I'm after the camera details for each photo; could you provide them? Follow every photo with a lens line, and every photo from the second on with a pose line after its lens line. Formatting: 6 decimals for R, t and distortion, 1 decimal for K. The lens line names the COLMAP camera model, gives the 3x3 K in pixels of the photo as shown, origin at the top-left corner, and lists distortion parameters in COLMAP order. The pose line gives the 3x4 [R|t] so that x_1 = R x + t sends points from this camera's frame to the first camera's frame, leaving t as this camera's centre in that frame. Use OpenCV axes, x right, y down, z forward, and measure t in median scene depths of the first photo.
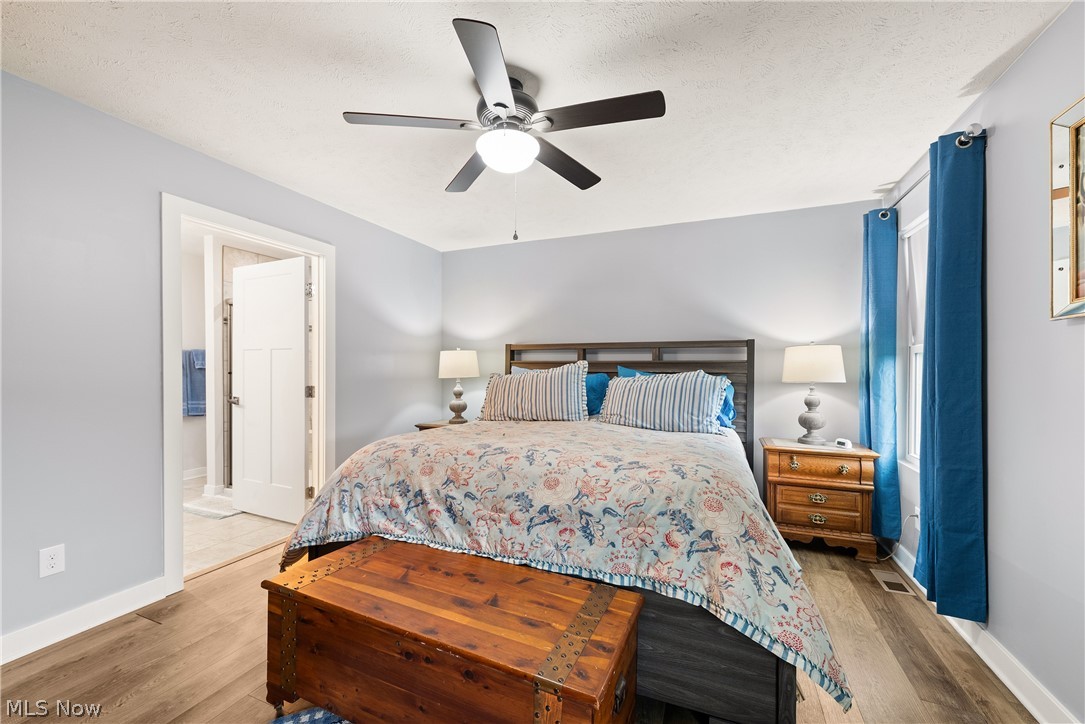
lens RADIAL K [[432.0, 0, 532.5], [0, 432.0, 368.9], [0, 0, 1]] dist [0.008656, -0.005136]
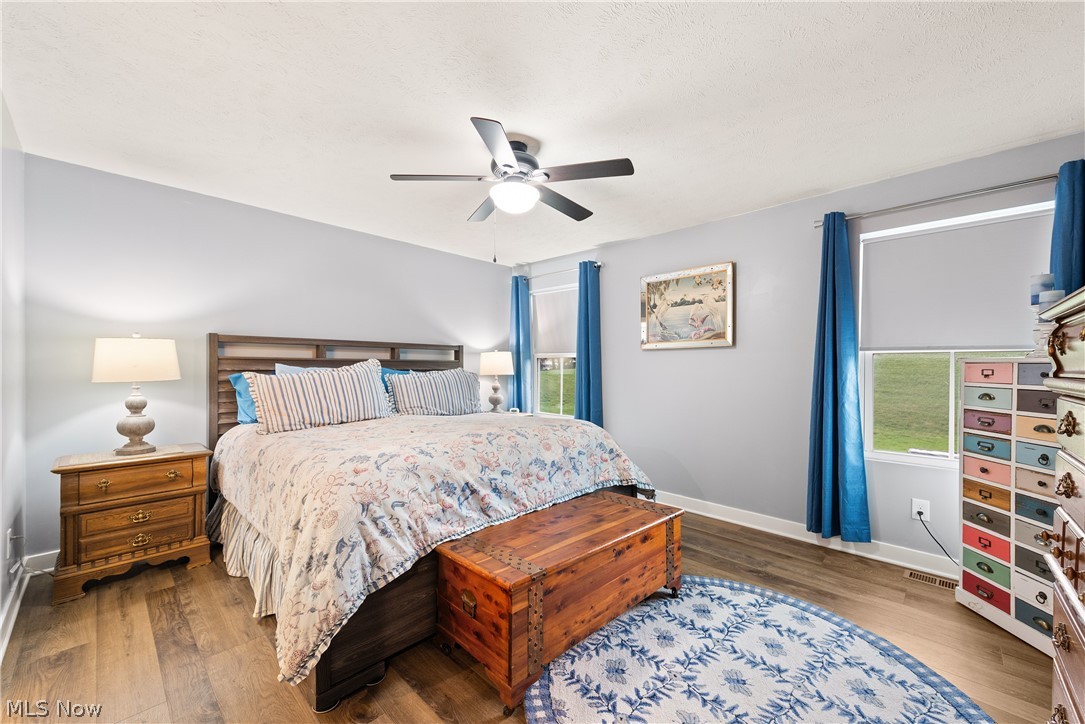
lens RADIAL K [[432.0, 0, 541.7], [0, 432.0, 362.1], [0, 0, 1]] dist [0.008656, -0.005136]
pose [[0.346993, 0.007479, 0.937838, -1.154993], [0.000079, 0.999968, -0.008003, -0.004538], [-0.937868, 0.002852, 0.346981, 0.454108]]
